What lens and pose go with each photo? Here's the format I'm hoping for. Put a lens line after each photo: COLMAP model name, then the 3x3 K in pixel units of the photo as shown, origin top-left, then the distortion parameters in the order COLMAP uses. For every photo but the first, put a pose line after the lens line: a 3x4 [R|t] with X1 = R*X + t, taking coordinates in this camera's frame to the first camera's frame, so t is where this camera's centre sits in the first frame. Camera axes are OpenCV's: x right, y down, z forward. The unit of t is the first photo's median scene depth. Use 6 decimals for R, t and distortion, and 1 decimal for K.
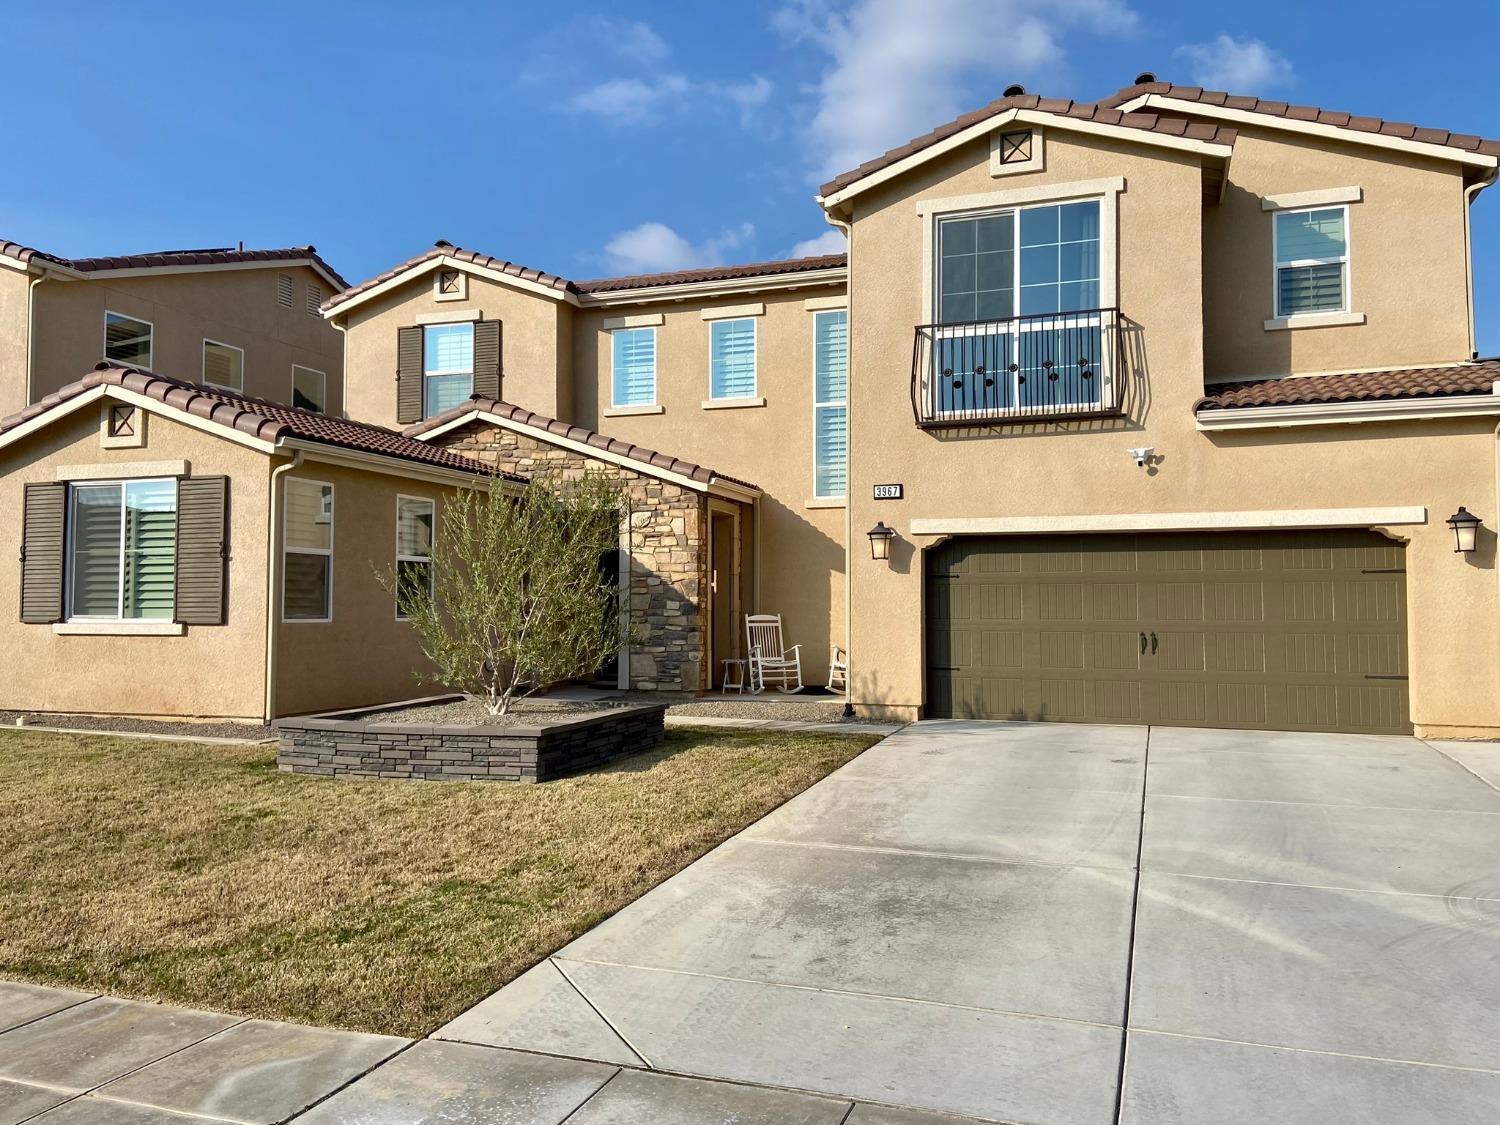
lens RADIAL K [[1166.7, 0, 749.2], [0, 1166.7, 561.4], [0, 0, 1]] dist [0.000496, 0.000003]
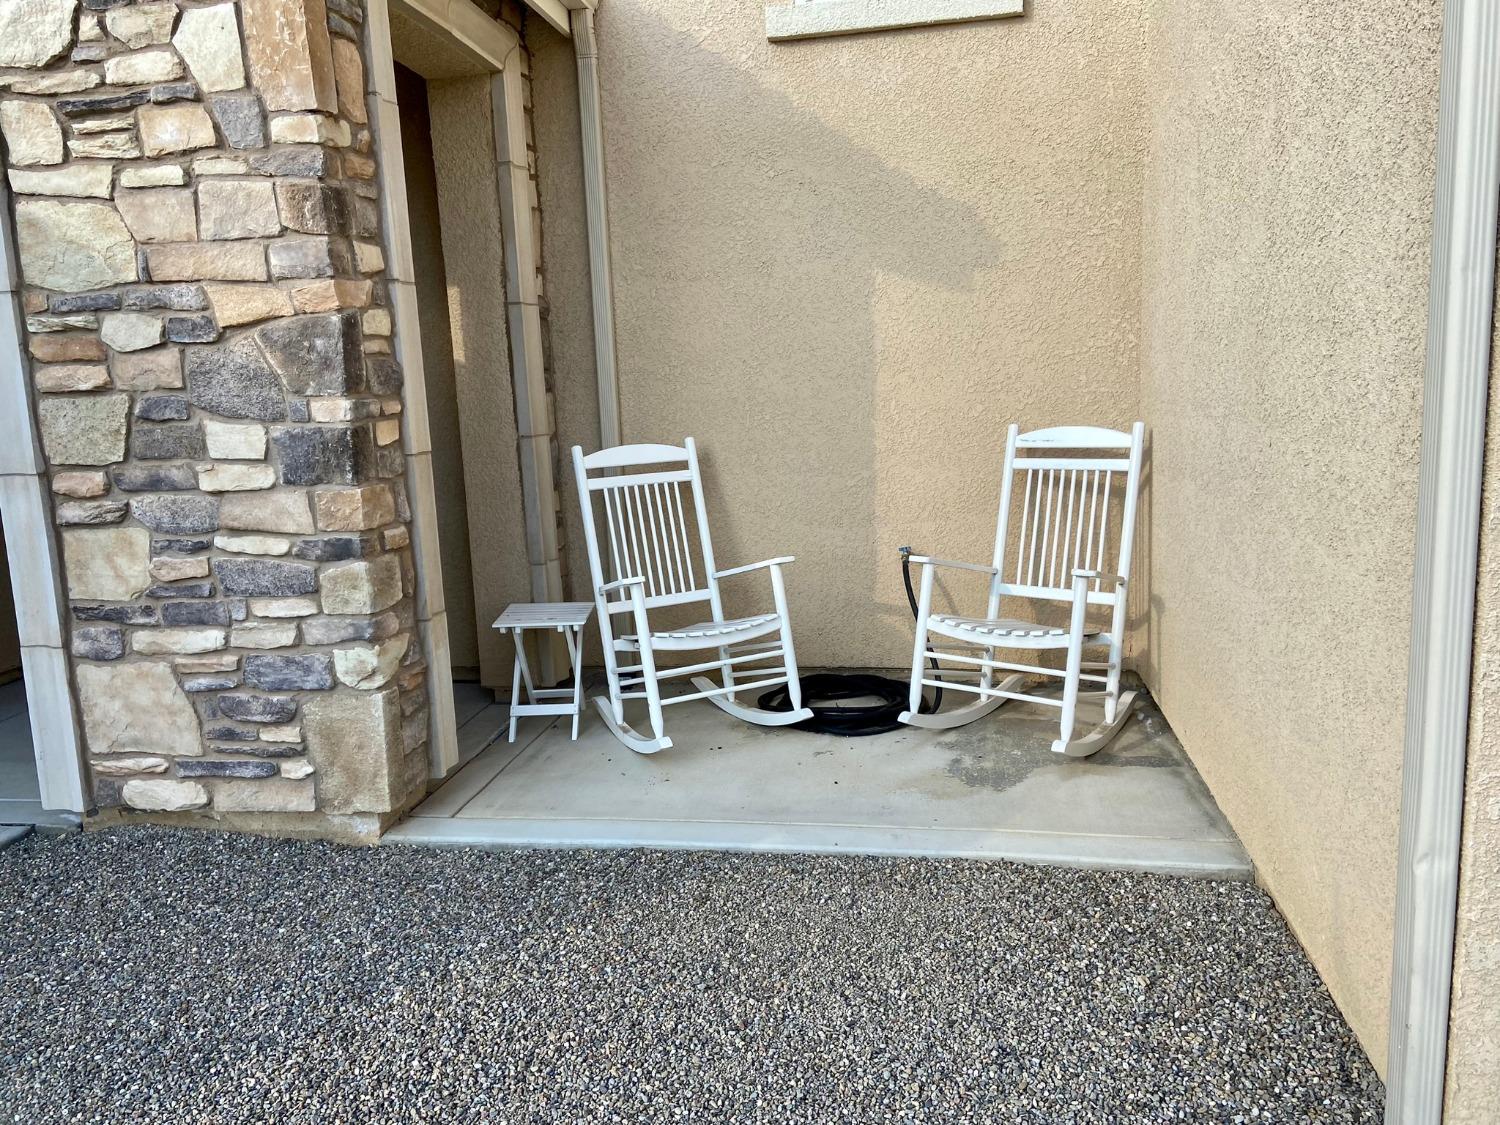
lens RADIAL K [[1137.5, 0, 753.2], [0, 1137.5, 562.8], [0, 0, 1]] dist [0.081597, -0.063659]
pose [[0.985150, -0.068249, 0.157551, -0.005988], [0.034896, 0.978041, 0.205469, 0.018919], [-0.168115, -0.196920, 0.965899, 0.768227]]
